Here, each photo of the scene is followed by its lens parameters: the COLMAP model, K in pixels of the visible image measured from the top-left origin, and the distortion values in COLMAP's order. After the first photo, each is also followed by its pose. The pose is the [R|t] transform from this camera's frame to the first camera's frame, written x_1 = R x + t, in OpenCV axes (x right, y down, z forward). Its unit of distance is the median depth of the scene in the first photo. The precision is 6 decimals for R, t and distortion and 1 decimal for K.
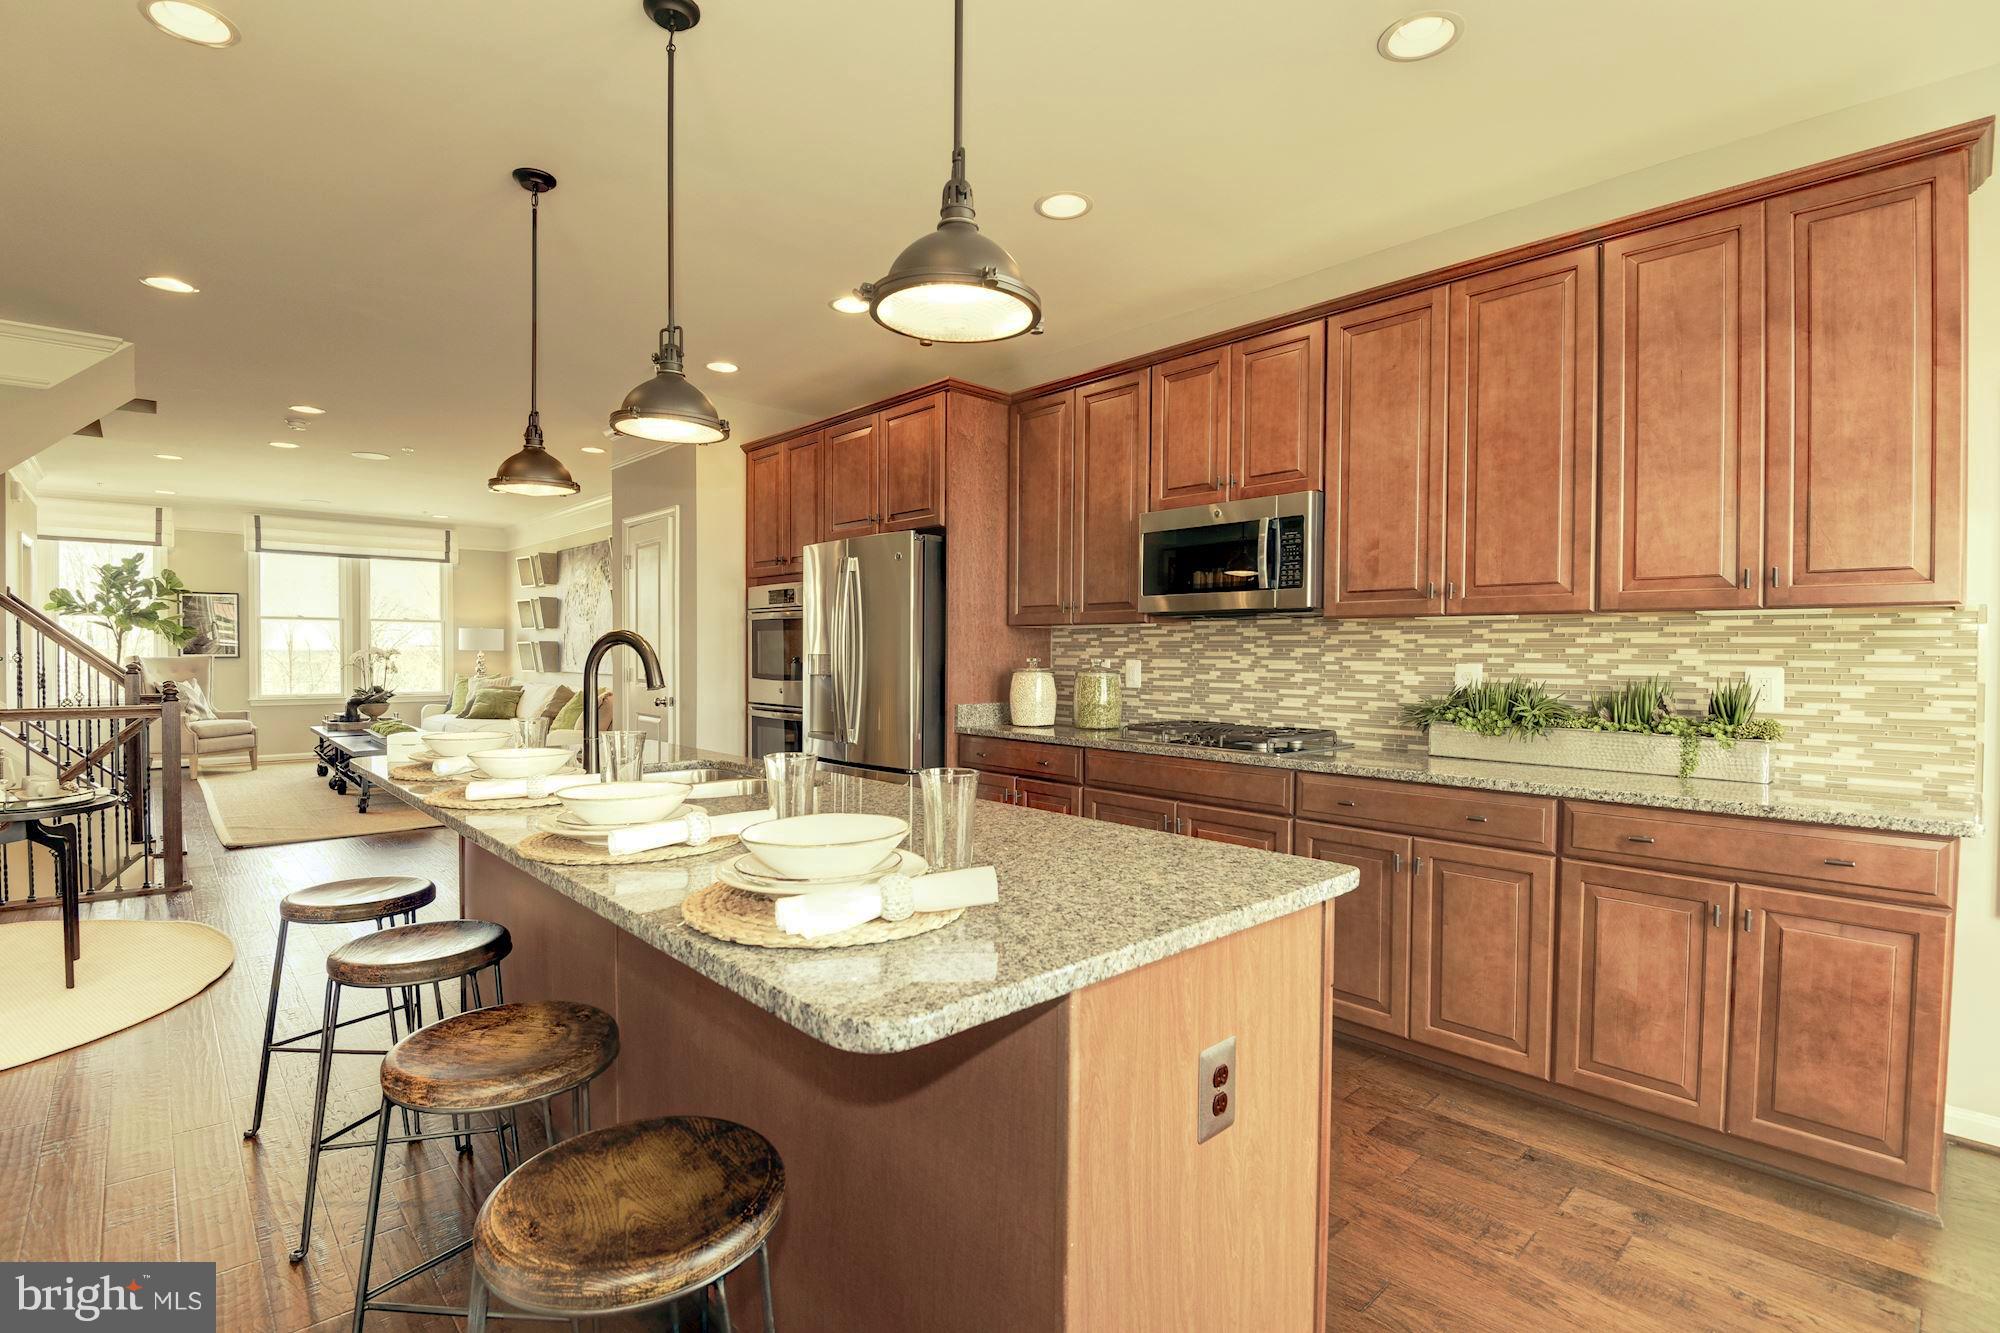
lens RADIAL K [[928.5, 0, 1011.2], [0, 928.5, 671.2], [0, 0, 1]] dist [-0.026272, -0.002633]
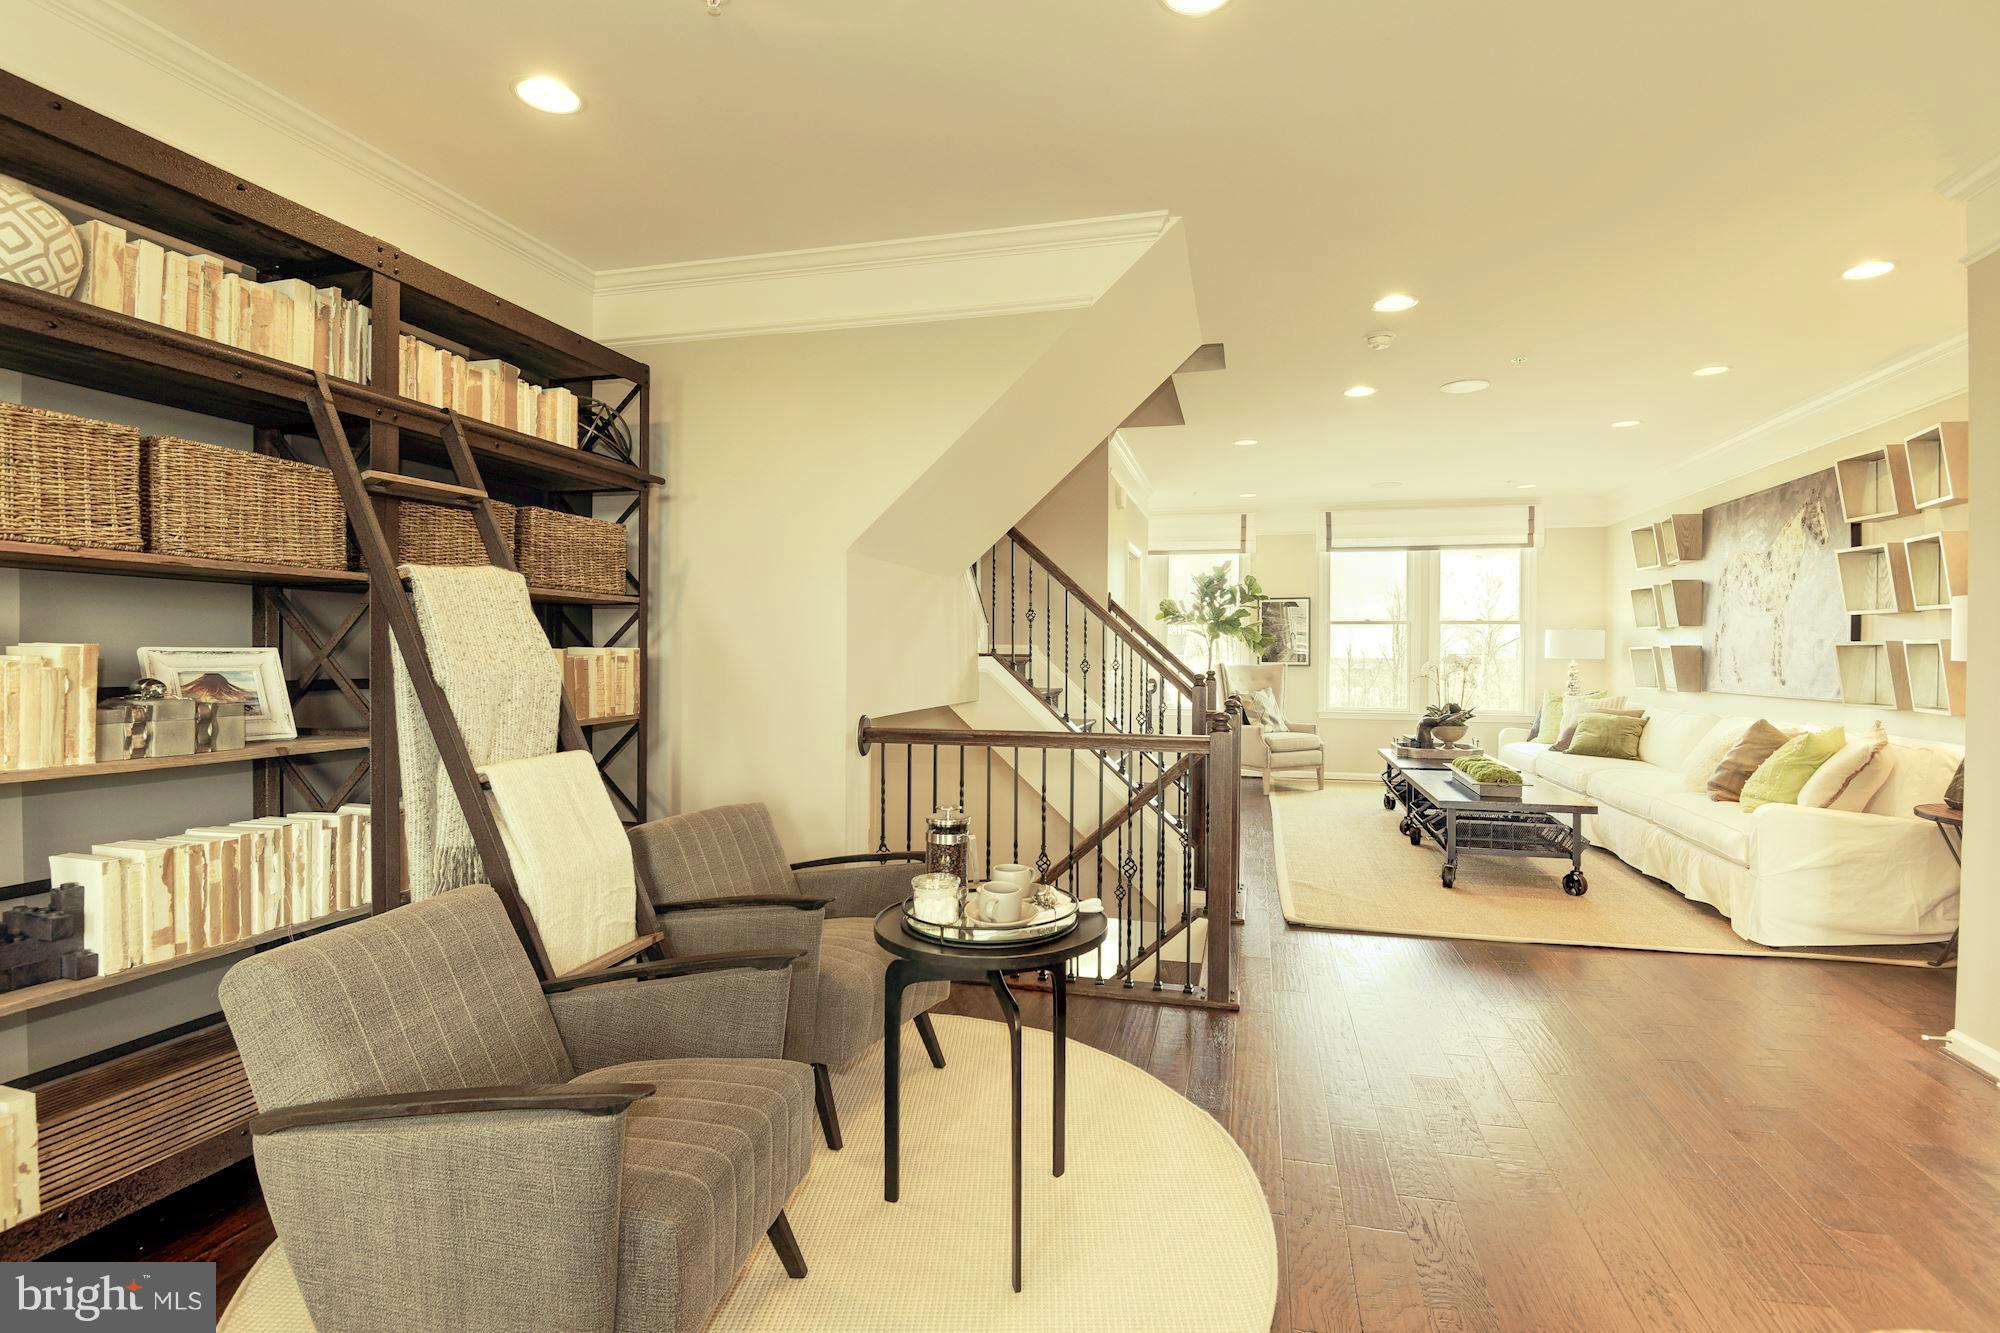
lens RADIAL K [[928.5, 0, 1006.4], [0, 928.5, 663.6], [0, 0, 1]] dist [-0.026272, -0.002633]
pose [[0.522103, 0.005087, -0.852867, -0.220362], [-0.020253, 0.999774, -0.006436, -0.005703], [0.852642, 0.020634, 0.522089, 0.261865]]
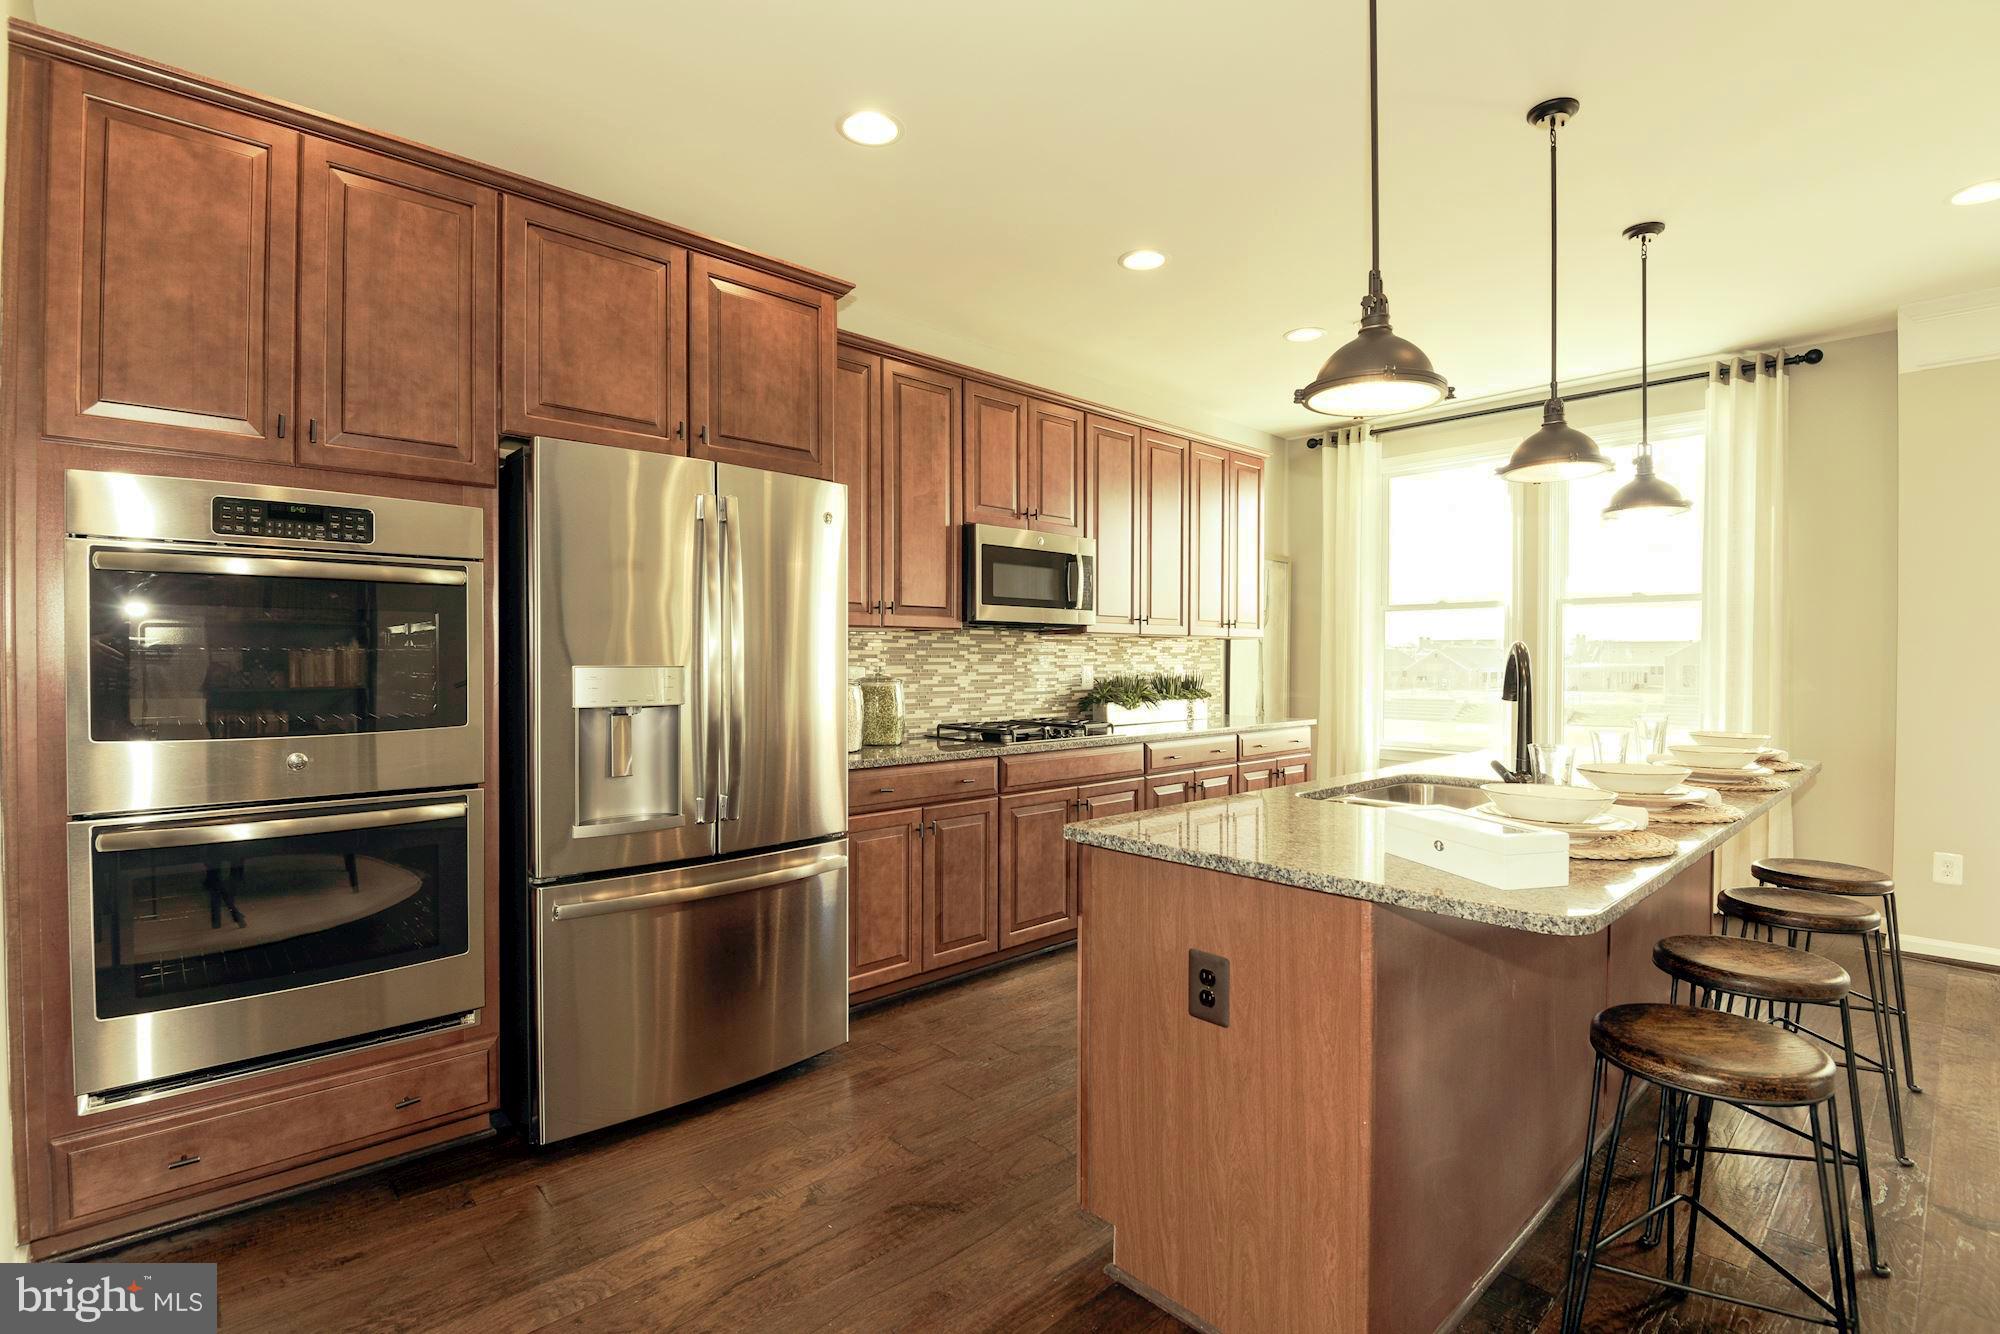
lens RADIAL K [[928.5, 0, 1000.1], [0, 928.5, 663.4], [0, 0, 1]] dist [-0.026272, -0.002633]
pose [[-0.016864, -0.012637, 0.999778, -0.383643], [0.018293, 0.999749, 0.012945, -0.012393], [-0.999690, 0.018507, -0.016629, 0.430454]]
